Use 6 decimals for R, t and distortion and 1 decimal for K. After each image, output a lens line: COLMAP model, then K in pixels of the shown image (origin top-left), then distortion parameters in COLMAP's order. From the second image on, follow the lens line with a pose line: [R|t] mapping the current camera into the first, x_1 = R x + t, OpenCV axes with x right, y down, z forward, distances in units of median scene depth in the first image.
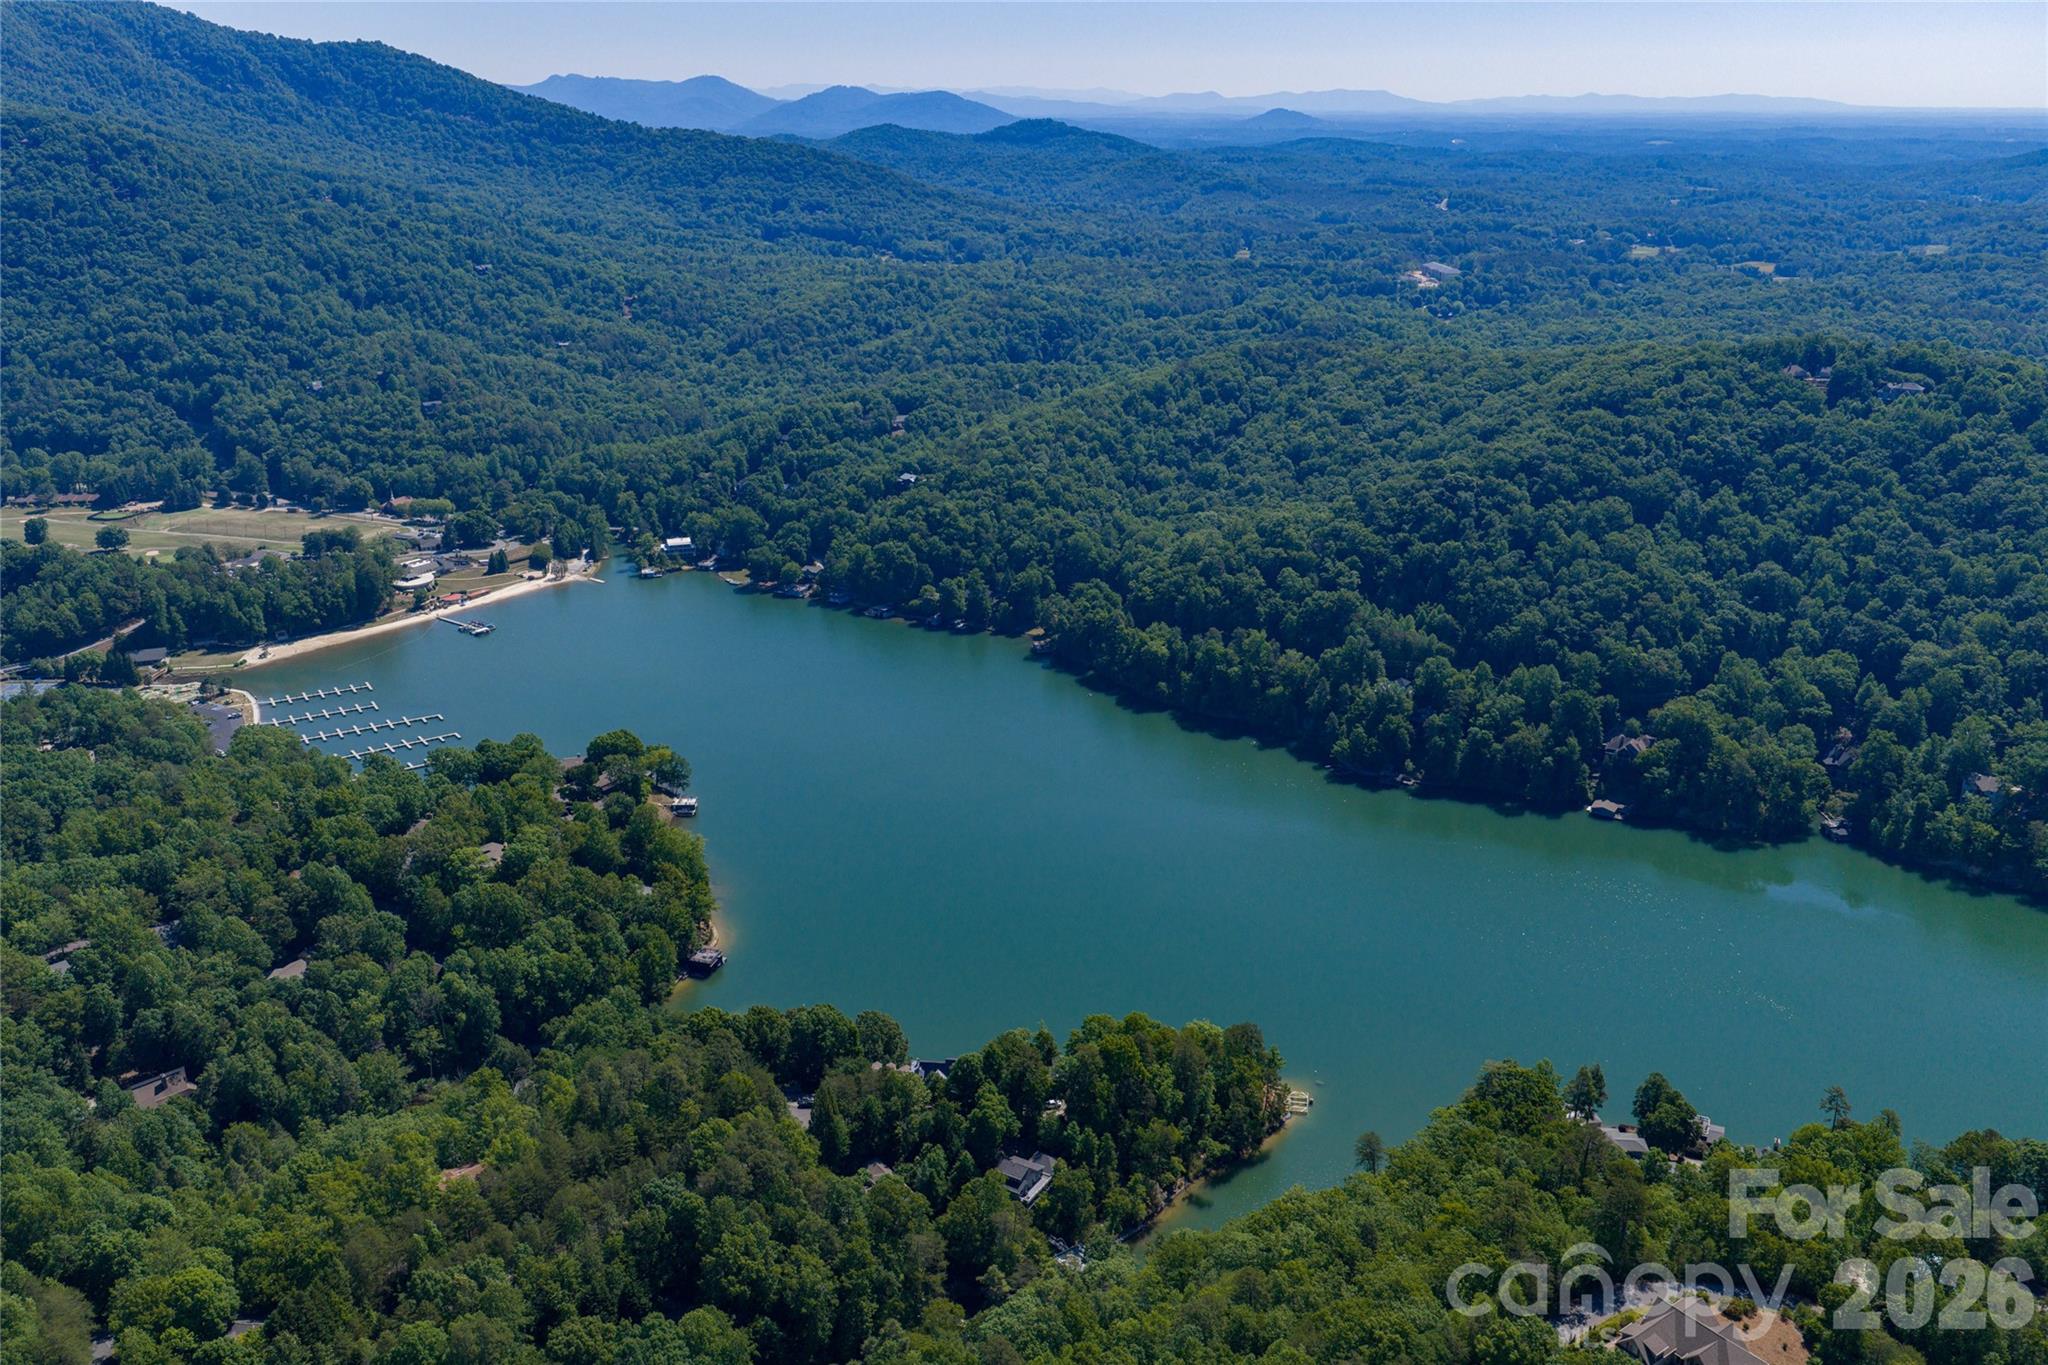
lens RADIAL K [[1697.9, 0, 1024.0], [0, 1697.9, 682.5], [0, 0, 1]] dist [0.025224, -0.051235]
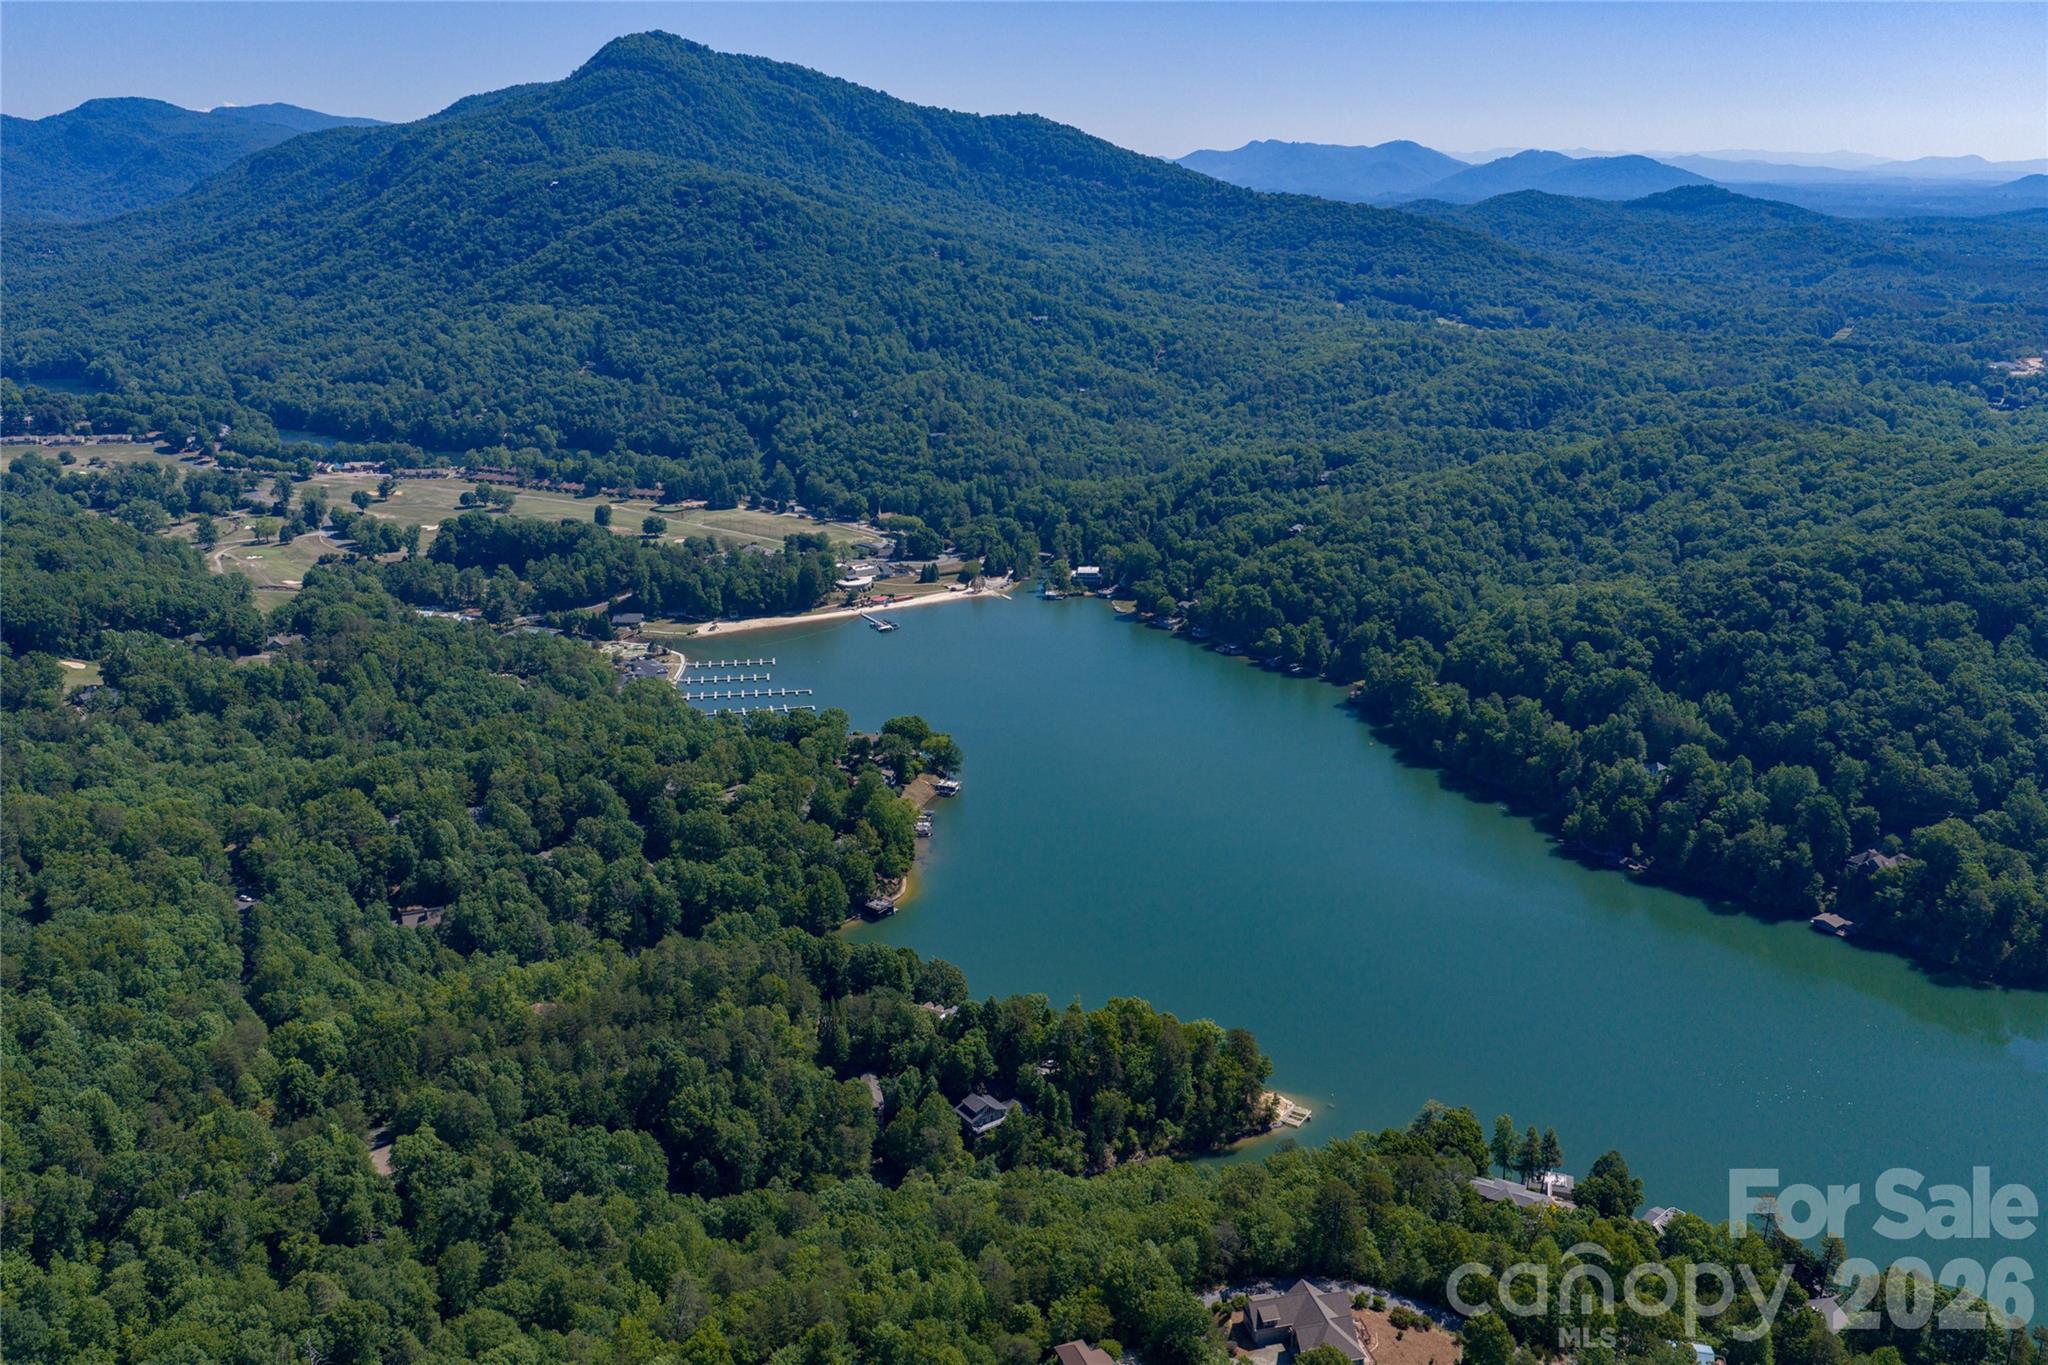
lens RADIAL K [[1697.9, 0, 1024.0], [0, 1697.9, 682.5], [0, 0, 1]] dist [0.025224, -0.051235]
pose [[0.922161, 0.113228, -0.369863, 0.180571], [-0.125636, 0.992030, -0.009546, 0.005008], [0.365834, 0.055271, 0.929037, -0.030158]]
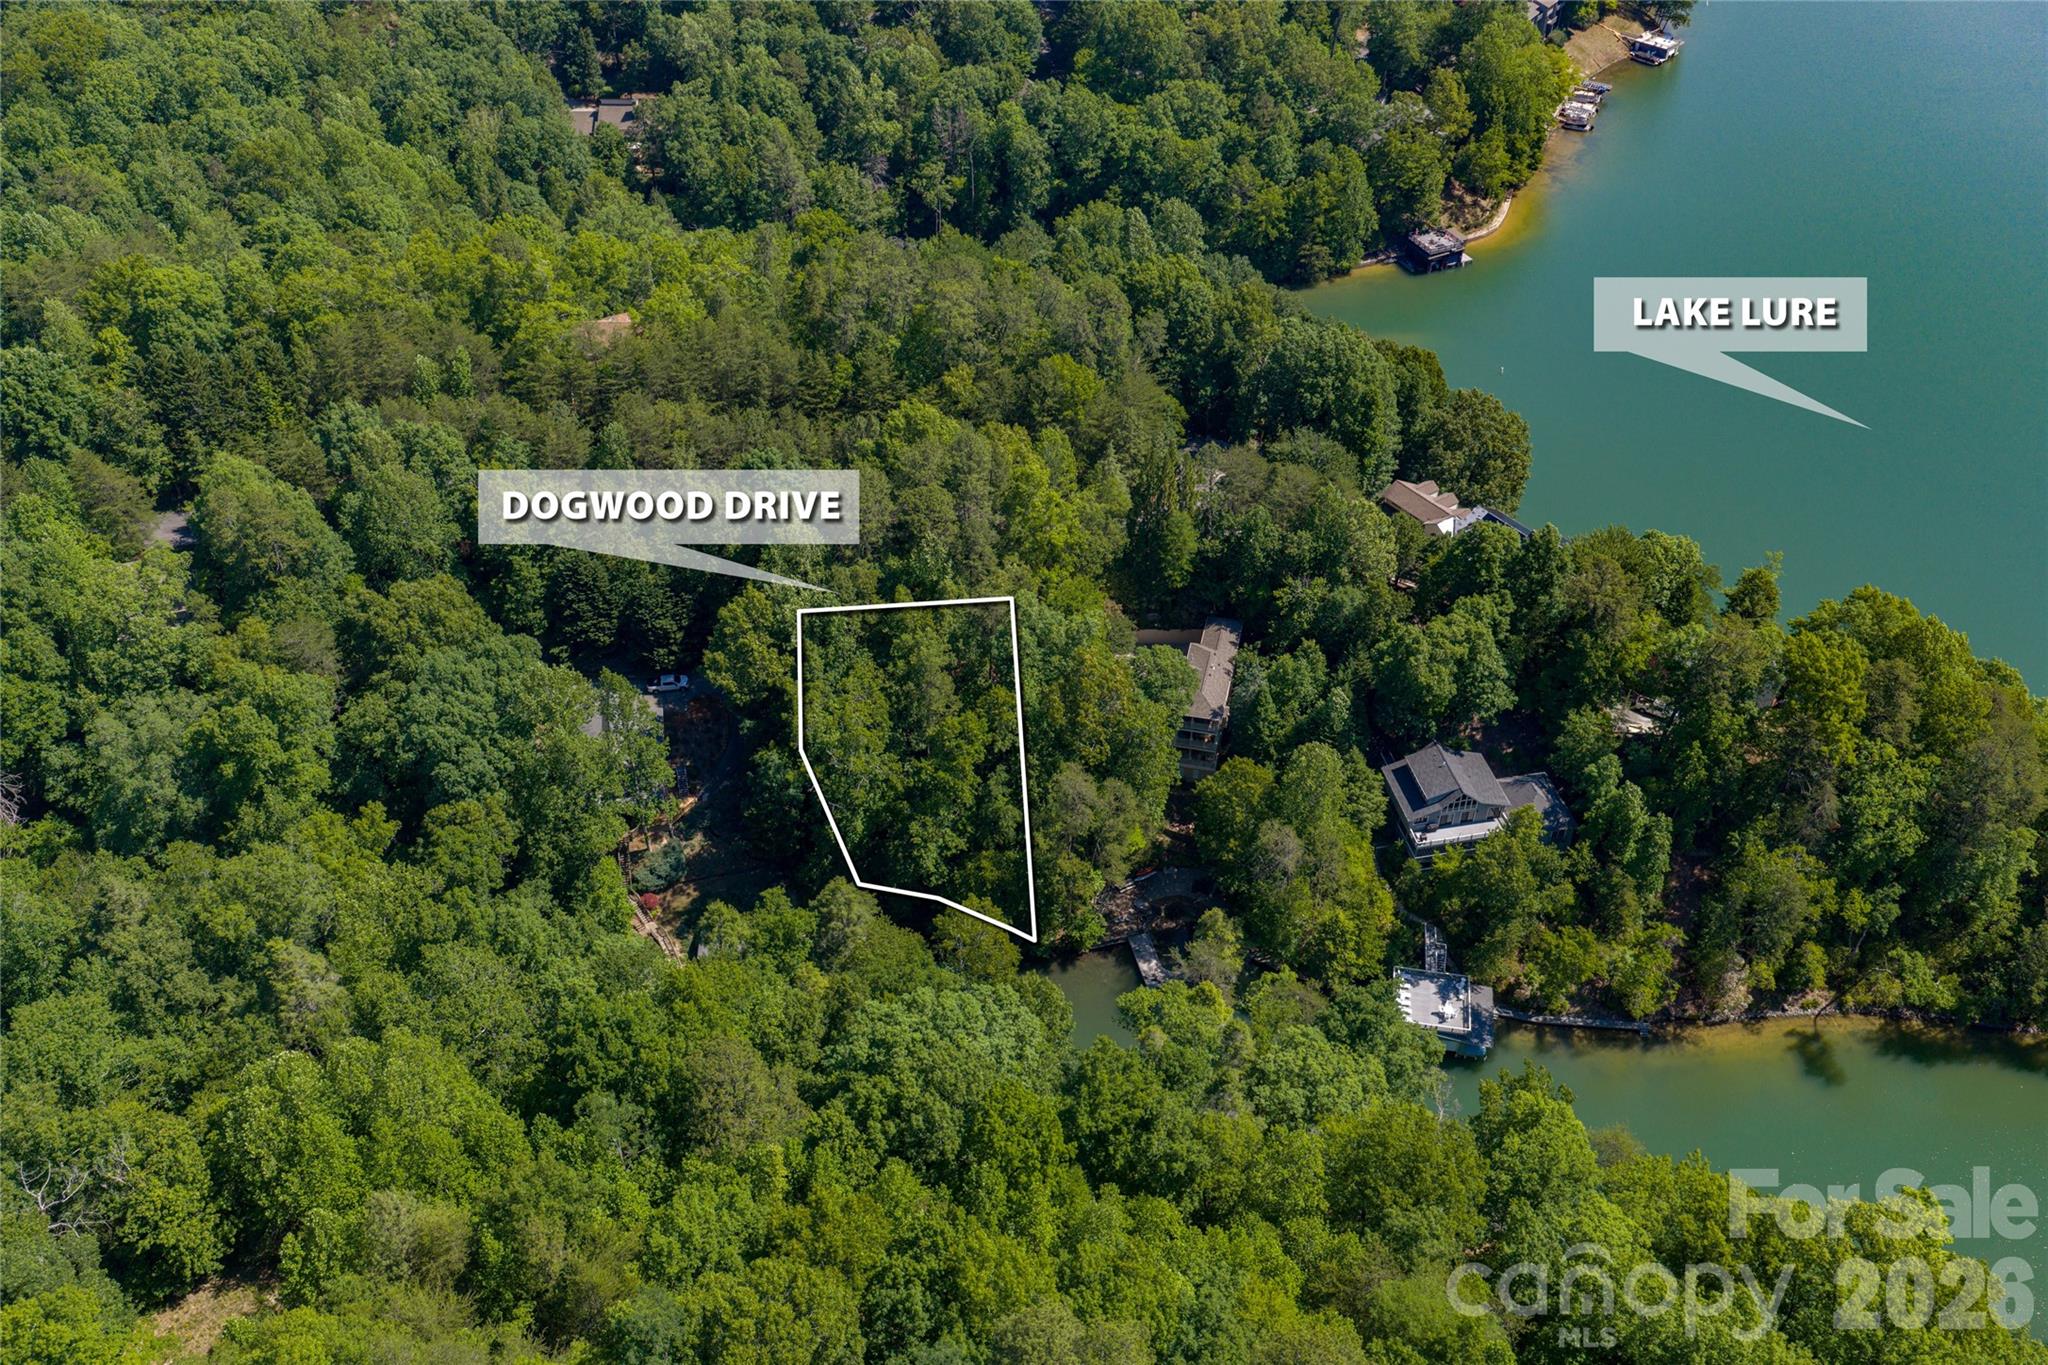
lens RADIAL K [[1697.9, 0, 1024.0], [0, 1697.9, 682.5], [0, 0, 1]] dist [0.025224, -0.051235]
pose [[0.668818, 0.480422, -0.567342, 0.075730], [-0.240253, 0.861872, 0.446604, 0.034553], [0.703535, -0.162391, 0.691858, 0.258045]]
